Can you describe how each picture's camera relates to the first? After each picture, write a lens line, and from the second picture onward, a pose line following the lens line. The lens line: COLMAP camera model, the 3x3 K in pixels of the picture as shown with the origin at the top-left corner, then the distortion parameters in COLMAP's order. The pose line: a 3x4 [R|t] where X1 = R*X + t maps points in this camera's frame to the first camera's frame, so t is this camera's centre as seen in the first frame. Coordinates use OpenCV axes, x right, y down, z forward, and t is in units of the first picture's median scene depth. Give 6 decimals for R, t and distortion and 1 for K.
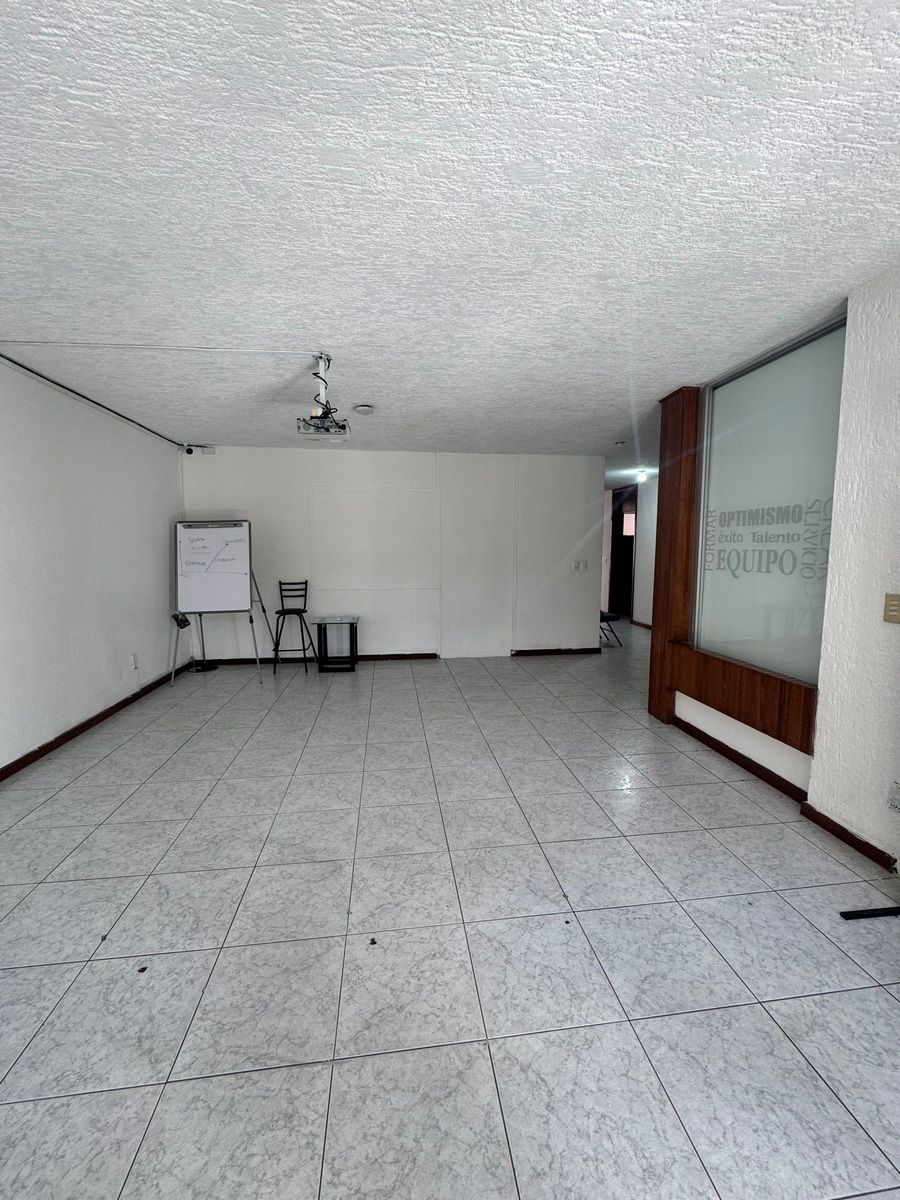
lens RADIAL K [[477.2, 0, 452.2], [0, 477.2, 596.1], [0, 0, 1]] dist [-0.004027, -0.001531]
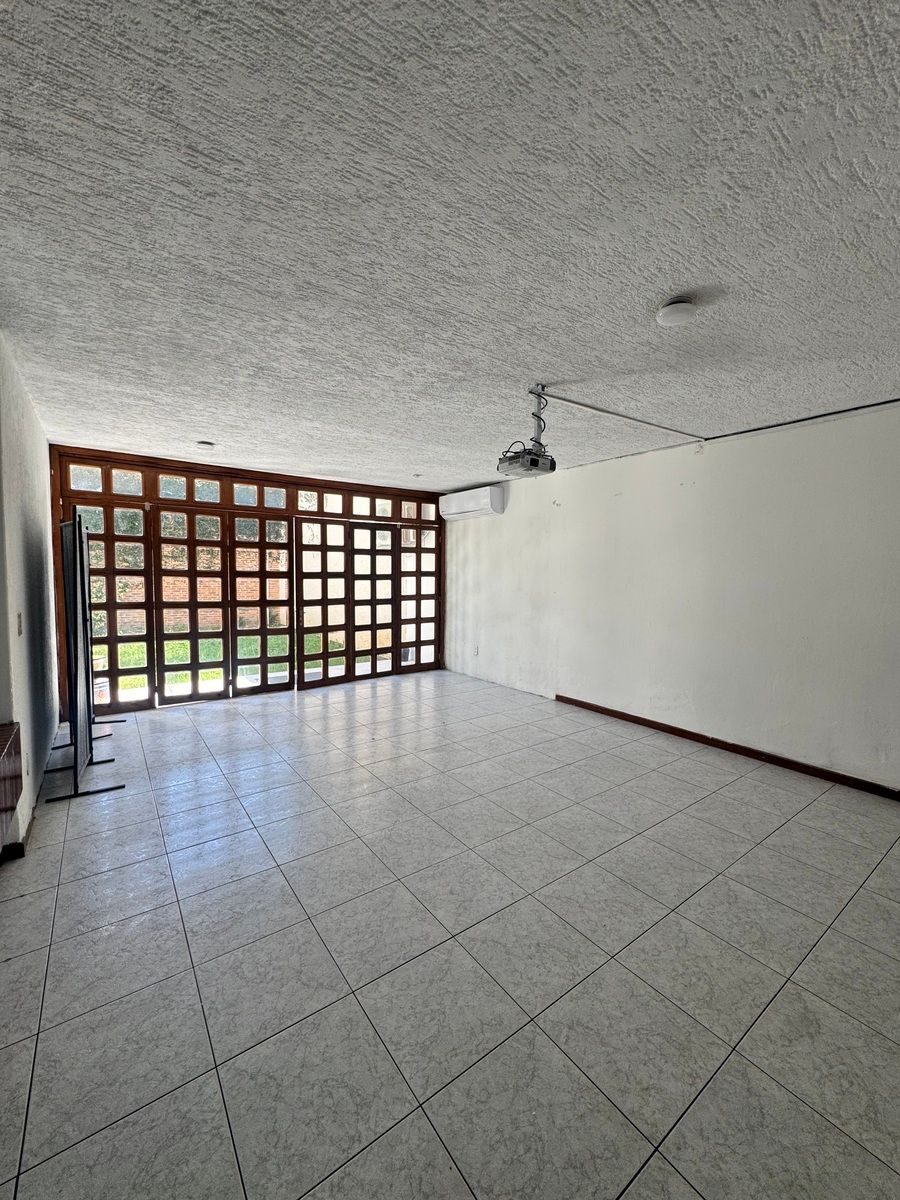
lens RADIAL K [[477.2, 0, 455.7], [0, 477.2, 610.8], [0, 0, 1]] dist [-0.004027, -0.001531]
pose [[-0.879212, 0.030124, -0.475478, 0.320117], [-0.055017, 0.984903, 0.164131, -0.182336], [0.473244, 0.170465, -0.864281, 1.663630]]
